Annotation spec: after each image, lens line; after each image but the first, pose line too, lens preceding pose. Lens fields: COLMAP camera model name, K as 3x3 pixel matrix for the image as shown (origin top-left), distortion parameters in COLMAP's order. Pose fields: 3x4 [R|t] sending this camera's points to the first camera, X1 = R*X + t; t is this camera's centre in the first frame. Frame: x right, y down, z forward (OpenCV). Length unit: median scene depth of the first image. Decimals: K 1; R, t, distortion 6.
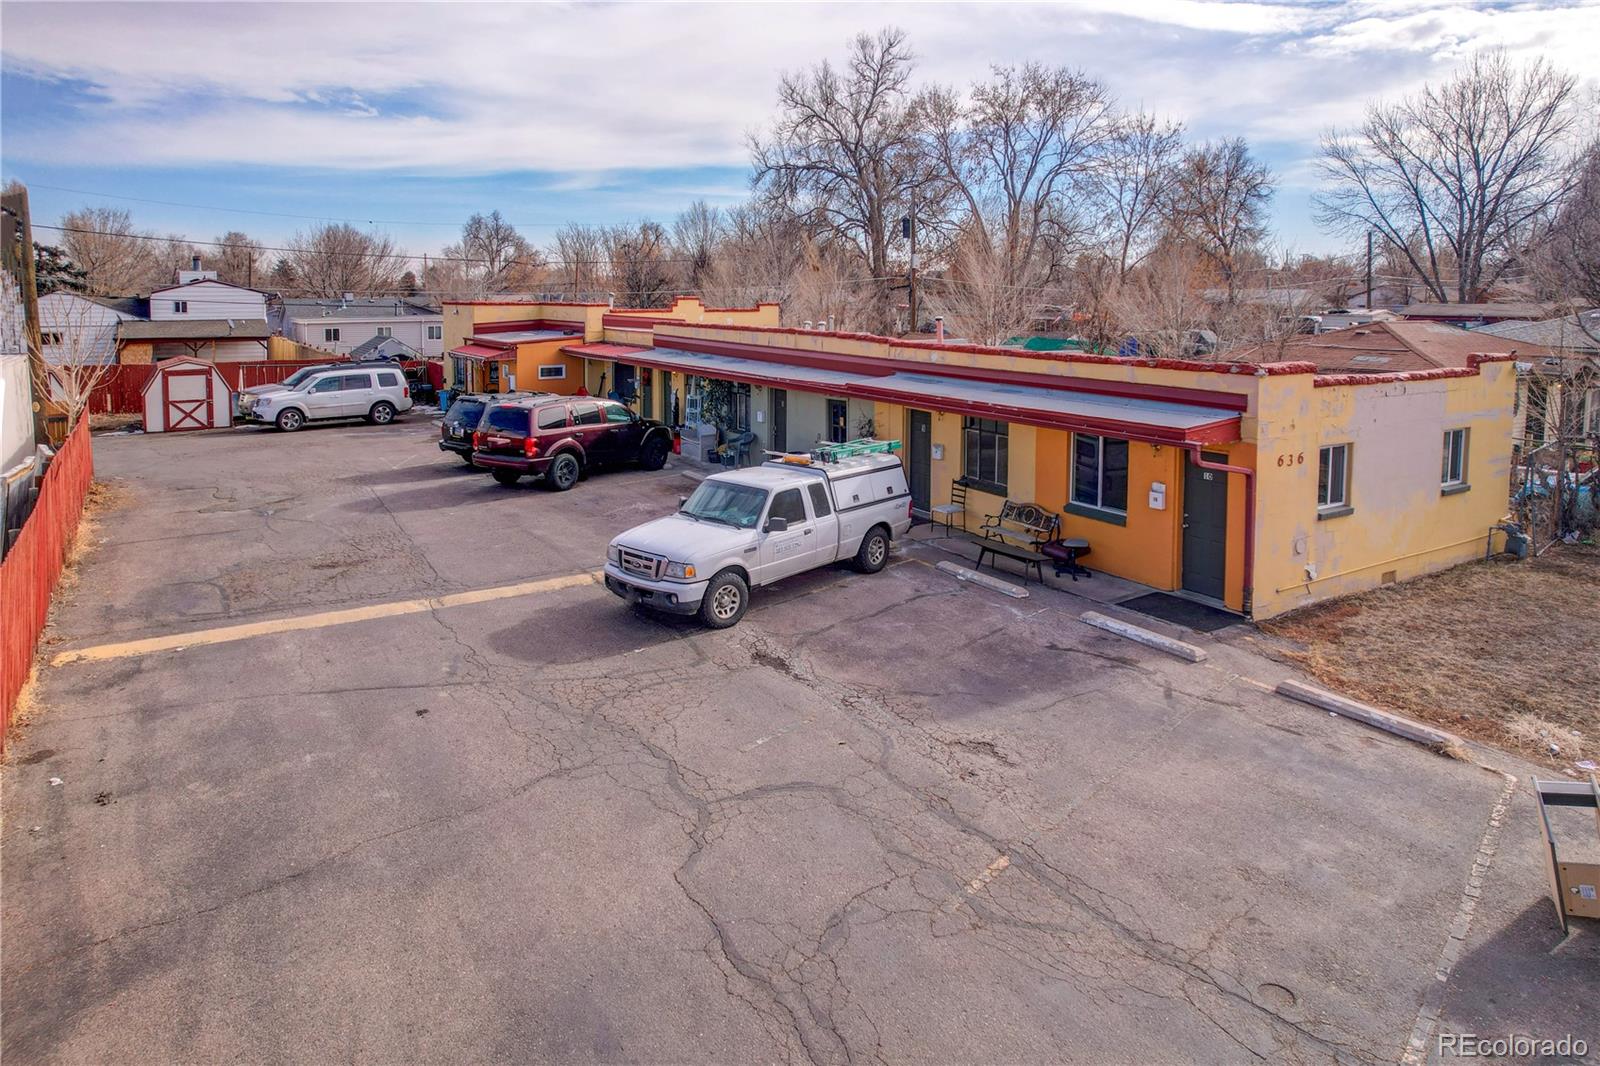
lens RADIAL K [[973.2, 0, 802.5], [0, 973.2, 541.8], [0, 0, 1]] dist [-0.015970, -0.006028]
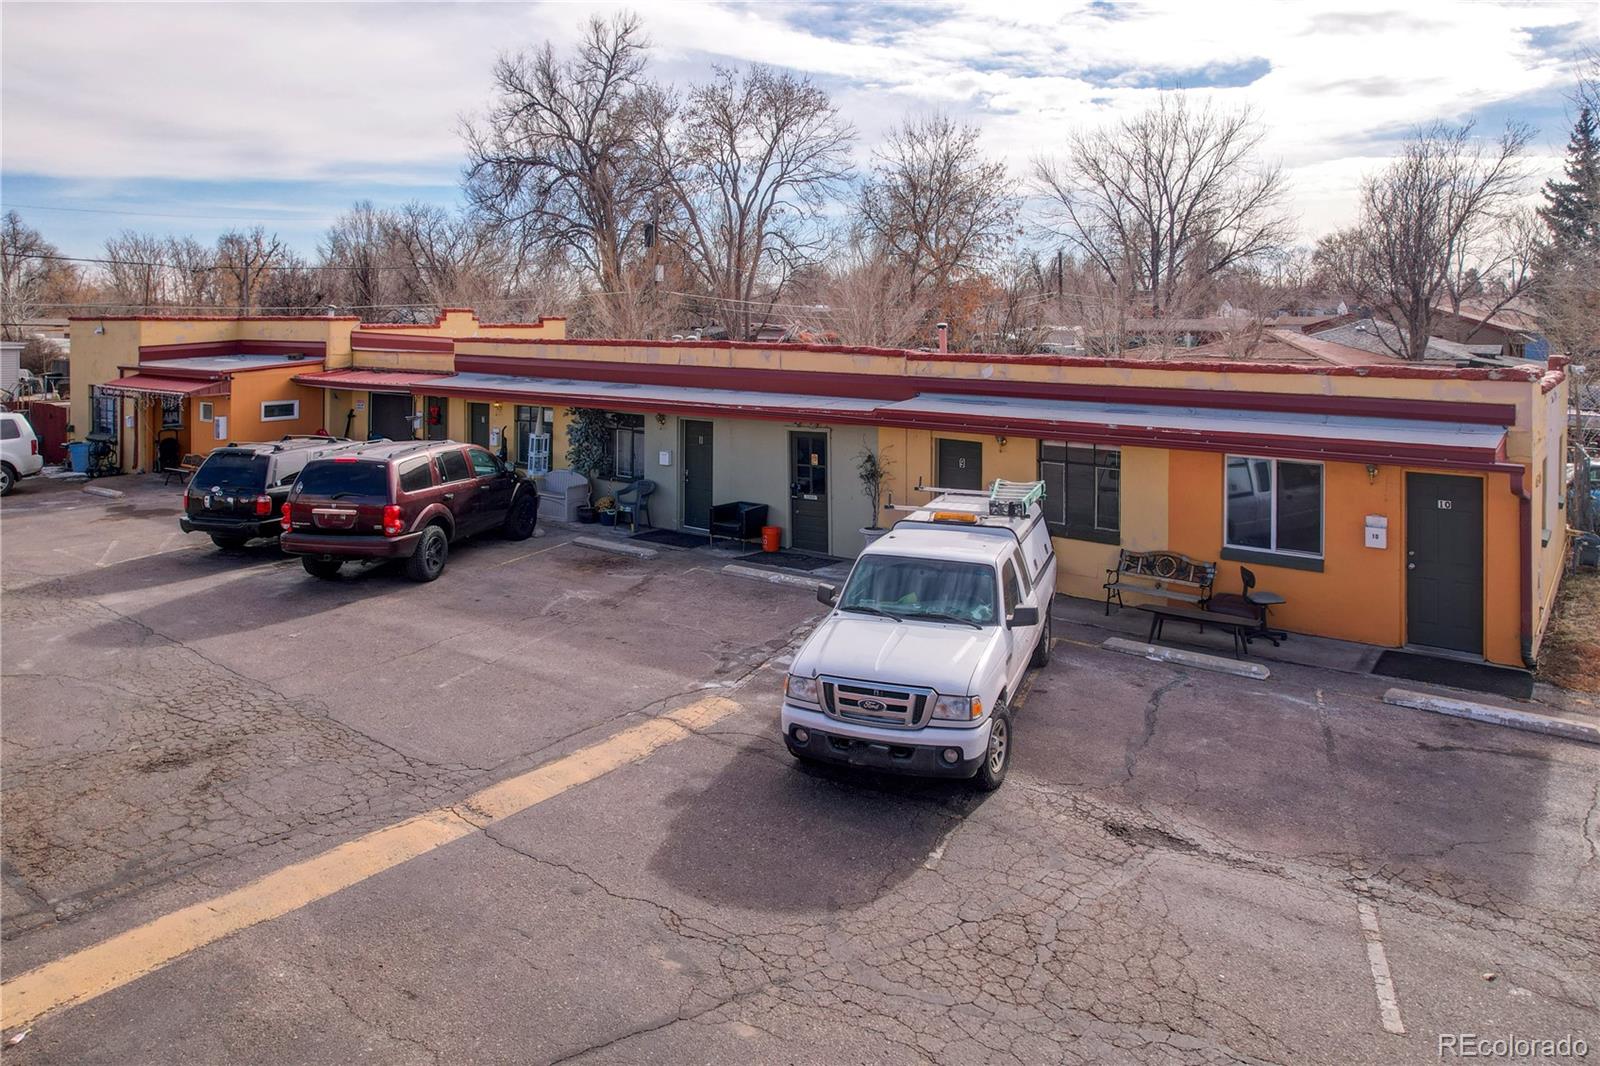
lens RADIAL K [[1057.0, 0, 775.0], [0, 1057.0, 477.2], [0, 0, 1]] dist [-0.025234, 0.003458]
pose [[0.938911, -0.052461, 0.340139, -0.234890], [0.086243, 0.992645, -0.084963, -0.035929], [-0.333180, 0.109107, 0.936529, 0.199676]]
